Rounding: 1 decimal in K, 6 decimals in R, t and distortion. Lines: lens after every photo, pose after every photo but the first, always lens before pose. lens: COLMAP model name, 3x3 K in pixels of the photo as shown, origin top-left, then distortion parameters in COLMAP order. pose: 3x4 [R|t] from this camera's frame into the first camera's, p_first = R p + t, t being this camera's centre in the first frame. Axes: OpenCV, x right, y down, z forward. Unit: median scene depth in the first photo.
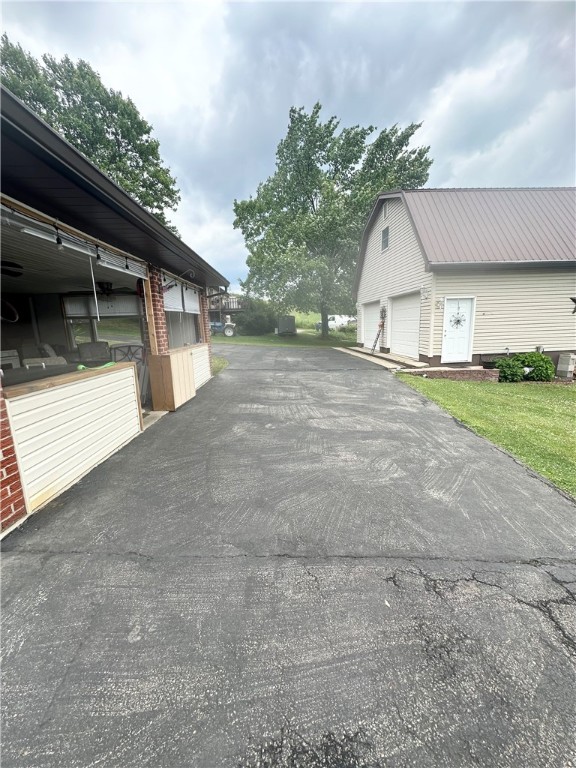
lens RADIAL K [[307.5, 0, 289.6], [0, 307.5, 385.4], [0, 0, 1]] dist [-0.002457, 0.000073]
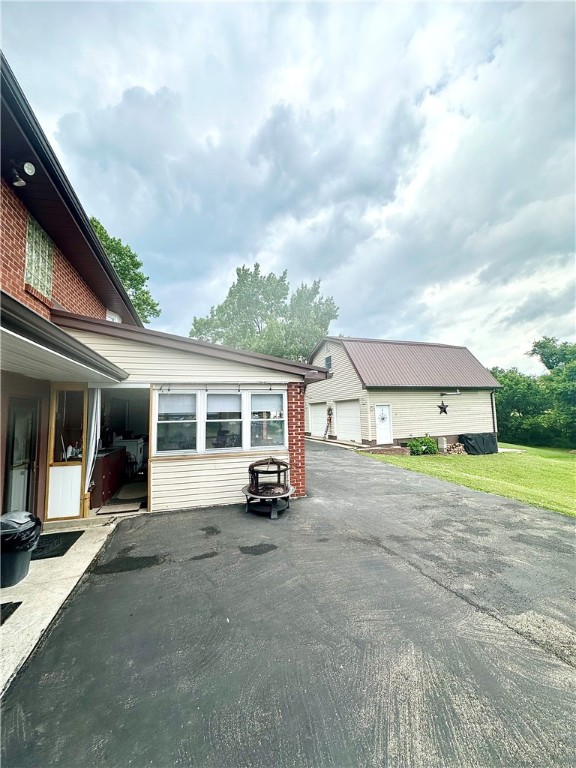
lens RADIAL K [[306.9, 0, 288.0], [0, 306.9, 384.0], [0, 0, 1]] dist [-0.013521, -0.000029]
pose [[0.961193, 0.035844, 0.273540, -0.402367], [0.045239, 0.957622, -0.284451, 0.058242], [-0.272144, 0.285787, 0.918838, -0.424744]]
